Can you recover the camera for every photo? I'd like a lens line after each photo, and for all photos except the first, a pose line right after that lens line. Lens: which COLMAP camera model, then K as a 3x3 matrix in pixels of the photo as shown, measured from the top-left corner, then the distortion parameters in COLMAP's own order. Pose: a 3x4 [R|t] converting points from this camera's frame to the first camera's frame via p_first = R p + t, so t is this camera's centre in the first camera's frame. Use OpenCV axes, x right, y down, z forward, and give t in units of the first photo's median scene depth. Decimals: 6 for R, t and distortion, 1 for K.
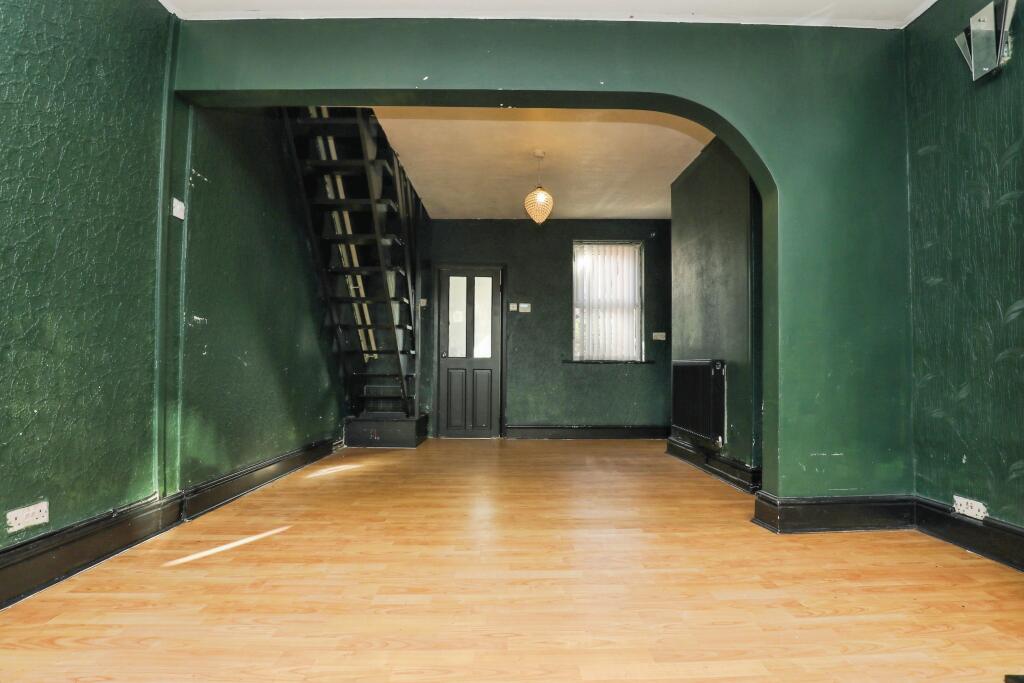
lens RADIAL K [[476.5, 0, 515.5], [0, 476.5, 349.2], [0, 0, 1]] dist [-0.016383, 0.000162]
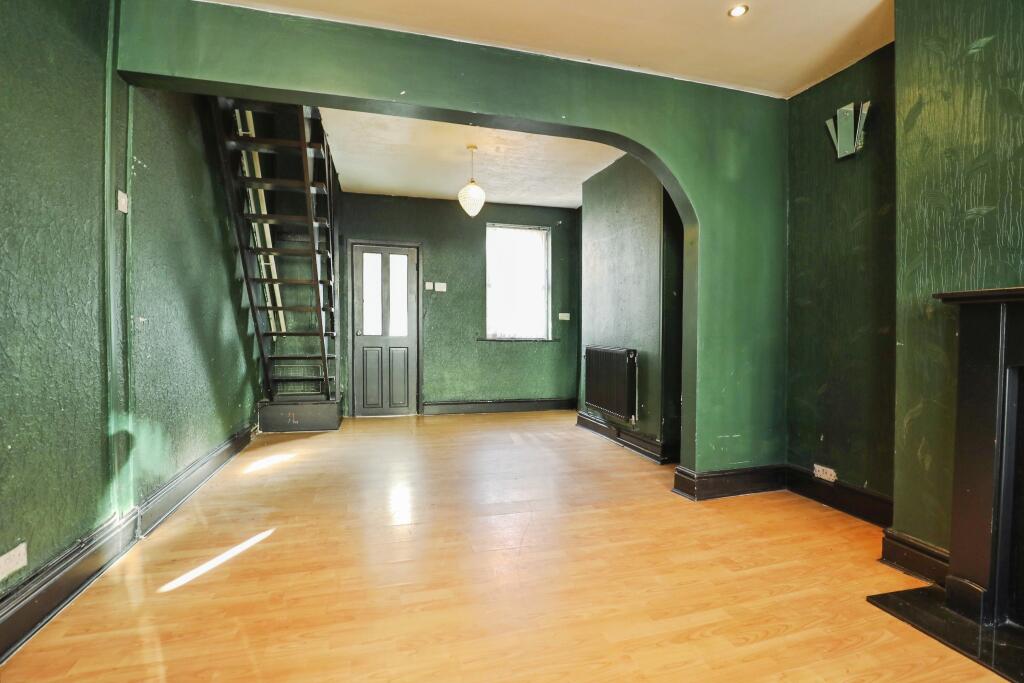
lens RADIAL K [[472.1, 0, 513.2], [0, 472.1, 325.4], [0, 0, 1]] dist [-0.014341, 0.001165]
pose [[0.969040, 0.006314, 0.246823, -0.179572], [-0.014529, 0.999399, 0.031478, -0.086797], [-0.246476, -0.034090, 0.968549, -0.063610]]
